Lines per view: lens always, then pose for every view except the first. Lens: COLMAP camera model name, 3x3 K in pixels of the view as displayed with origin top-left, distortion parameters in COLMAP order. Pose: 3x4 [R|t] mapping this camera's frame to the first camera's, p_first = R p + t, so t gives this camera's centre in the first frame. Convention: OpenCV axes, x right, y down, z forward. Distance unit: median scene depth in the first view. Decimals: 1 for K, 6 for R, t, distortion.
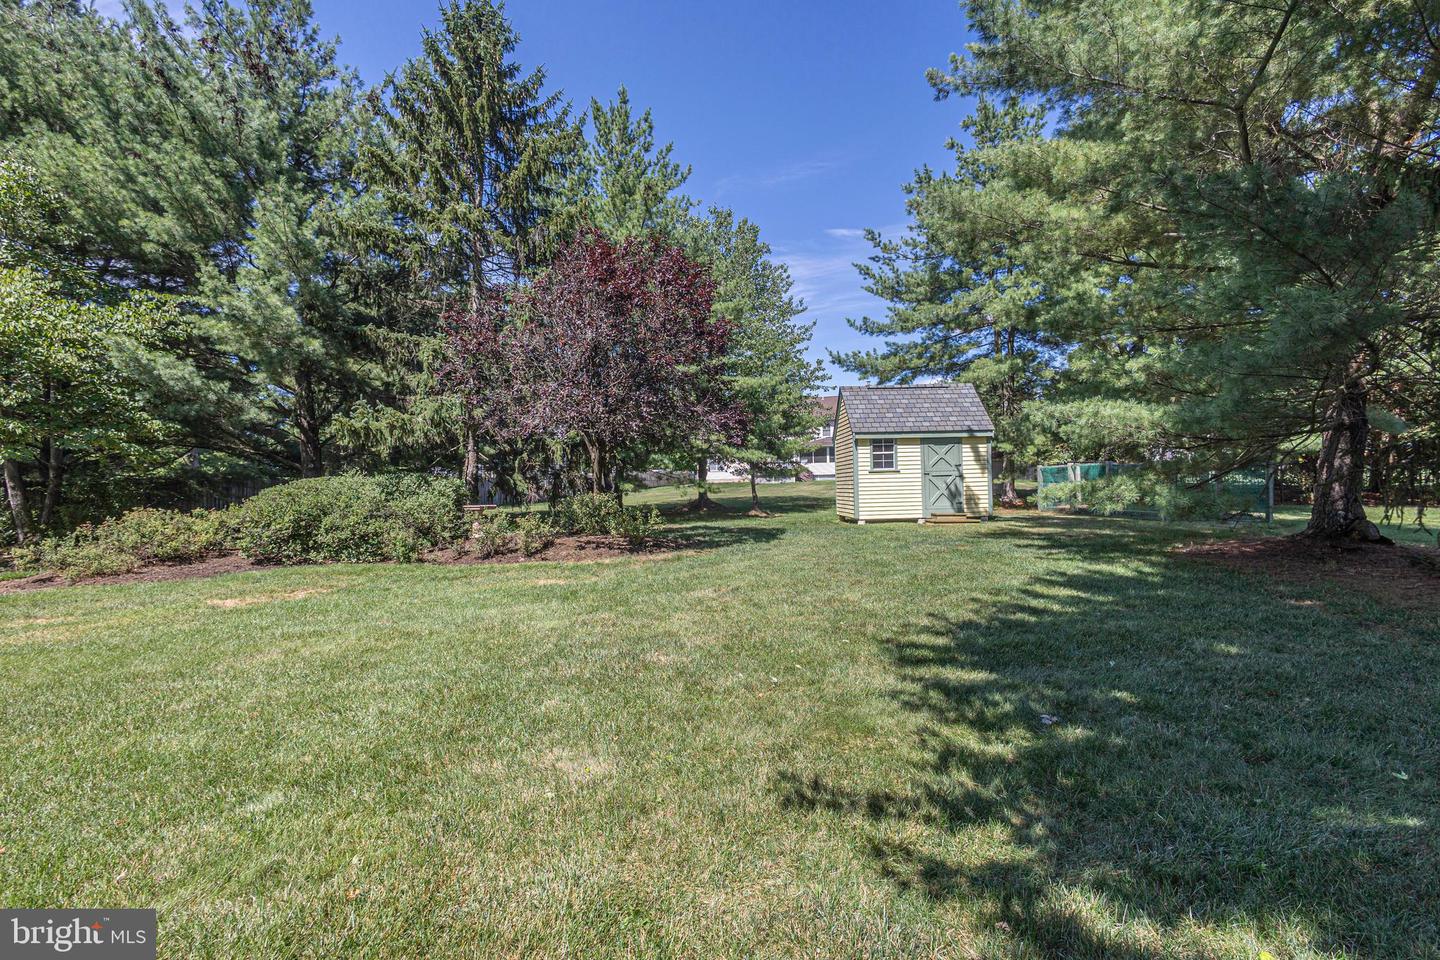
lens RADIAL K [[676.6, 0, 726.7], [0, 676.6, 479.2], [0, 0, 1]] dist [0.016596, -0.004024]
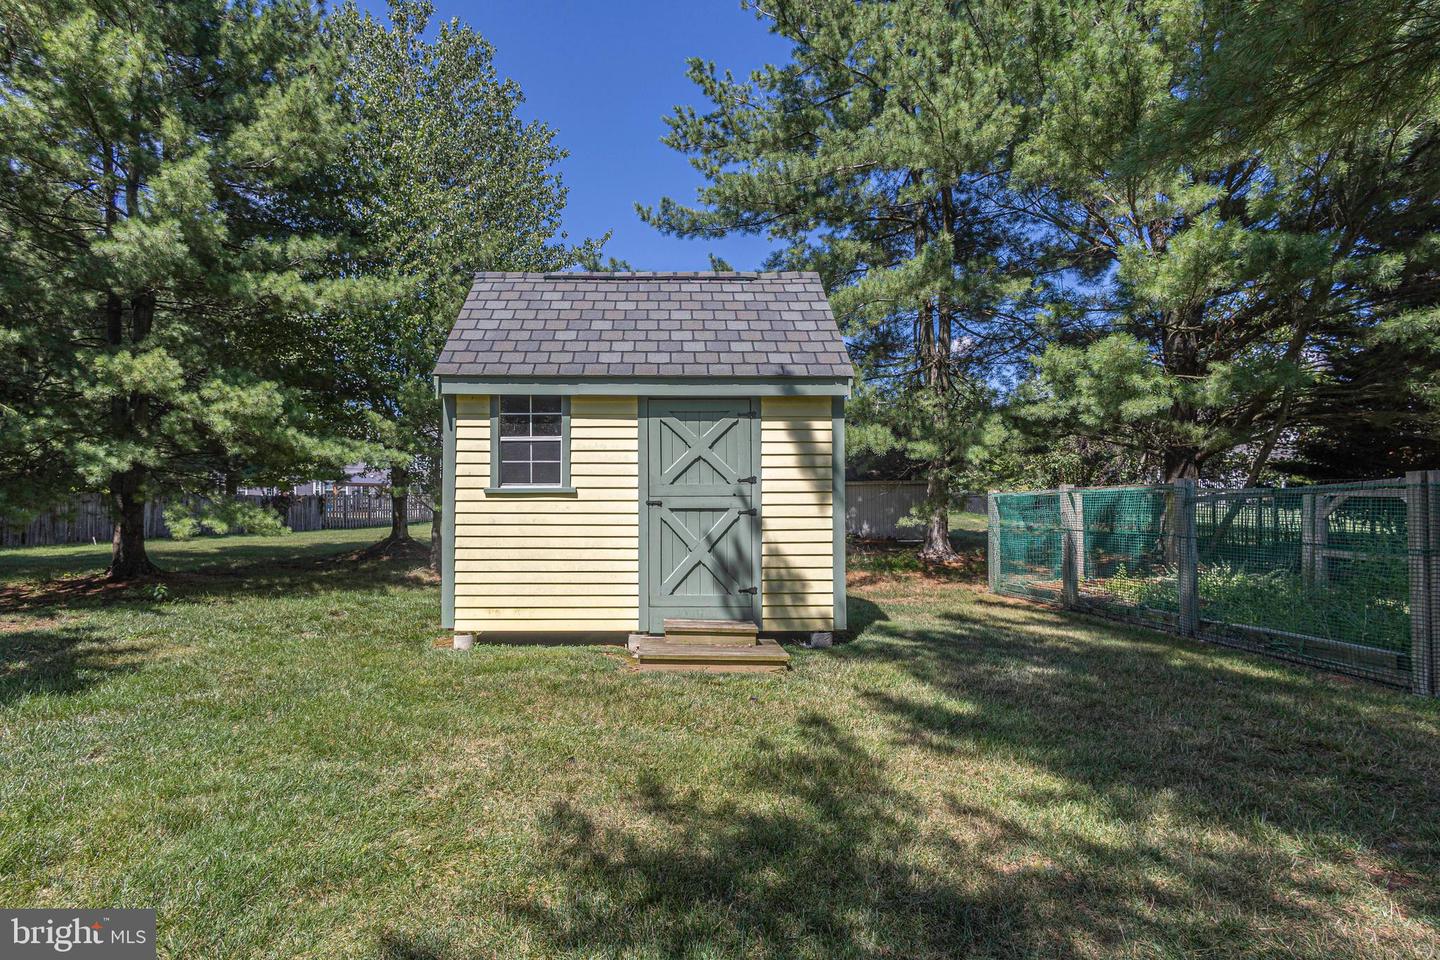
lens RADIAL K [[624.4, 0, 712.1], [0, 624.4, 484.9], [0, 0, 1]] dist [0.000144, 0.000002]
pose [[0.999745, 0.021738, -0.006078, 0.324895], [-0.021896, 0.999387, -0.027305, -0.009044], [0.005480, 0.027431, 0.999609, 0.687324]]
